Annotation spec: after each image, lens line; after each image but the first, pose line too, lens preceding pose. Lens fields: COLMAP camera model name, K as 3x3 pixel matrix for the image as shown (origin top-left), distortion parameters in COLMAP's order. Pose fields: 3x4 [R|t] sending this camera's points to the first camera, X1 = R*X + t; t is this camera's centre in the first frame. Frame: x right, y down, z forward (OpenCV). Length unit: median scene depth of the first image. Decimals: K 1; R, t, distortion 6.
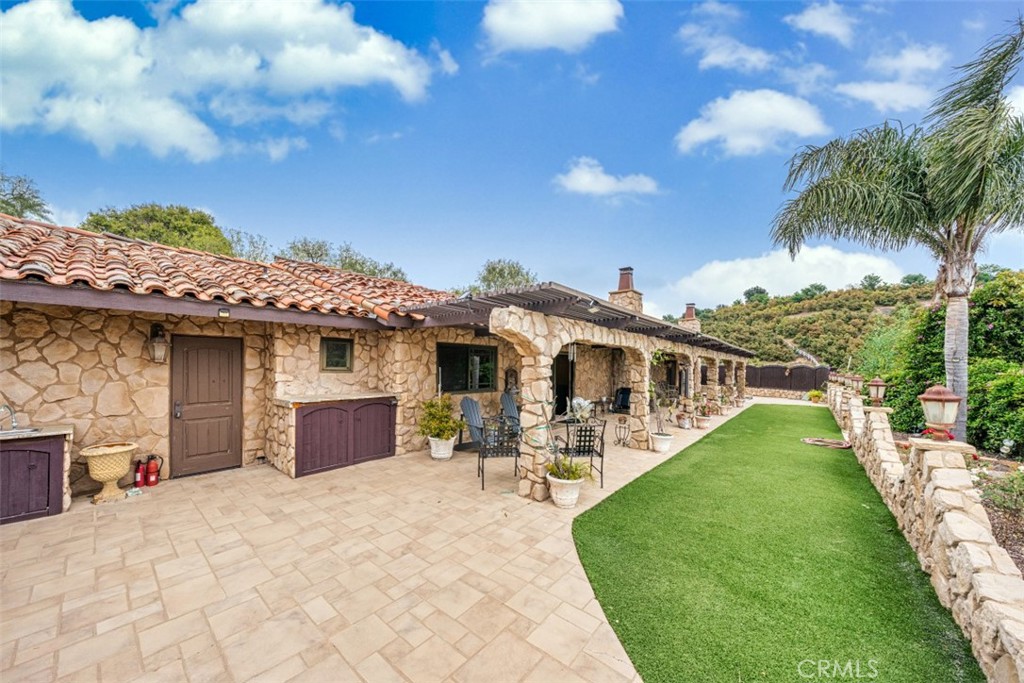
lens RADIAL K [[346.8, 0, 512.0], [0, 346.8, 341.5], [0, 0, 1]] dist [-0.000478, -0.000003]
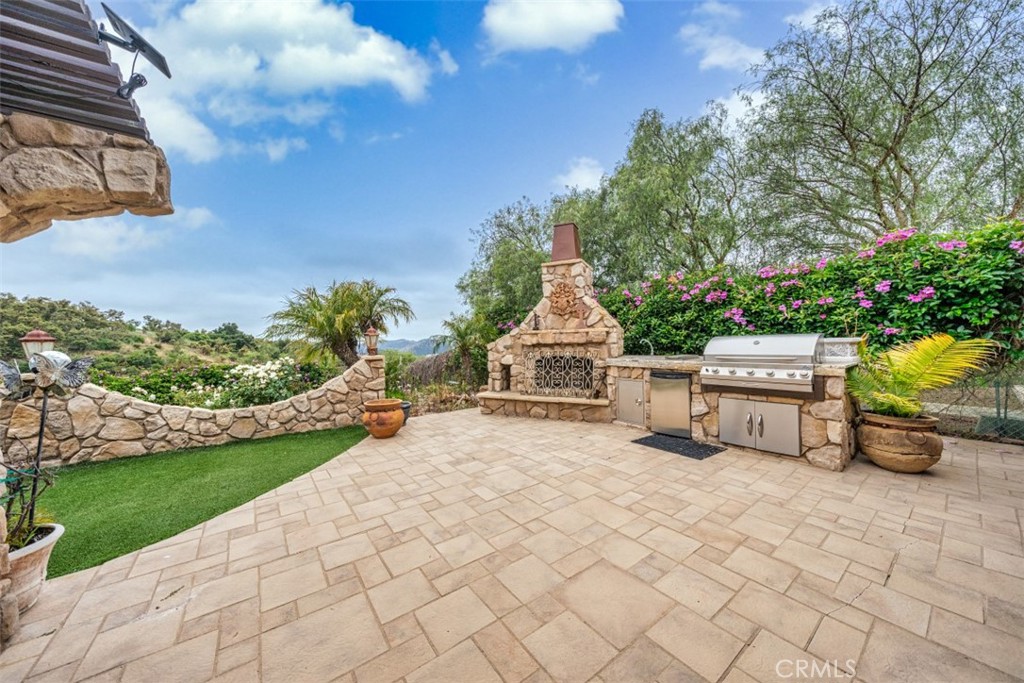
lens RADIAL K [[346.8, 0, 512.0], [0, 346.8, 341.5], [0, 0, 1]] dist [-0.000478, -0.000003]
pose [[-0.968998, 0.009297, 0.246892, -0.765652], [-0.003747, 0.998624, -0.052311, 0.226224], [-0.247039, -0.051614, -0.967630, 1.760039]]
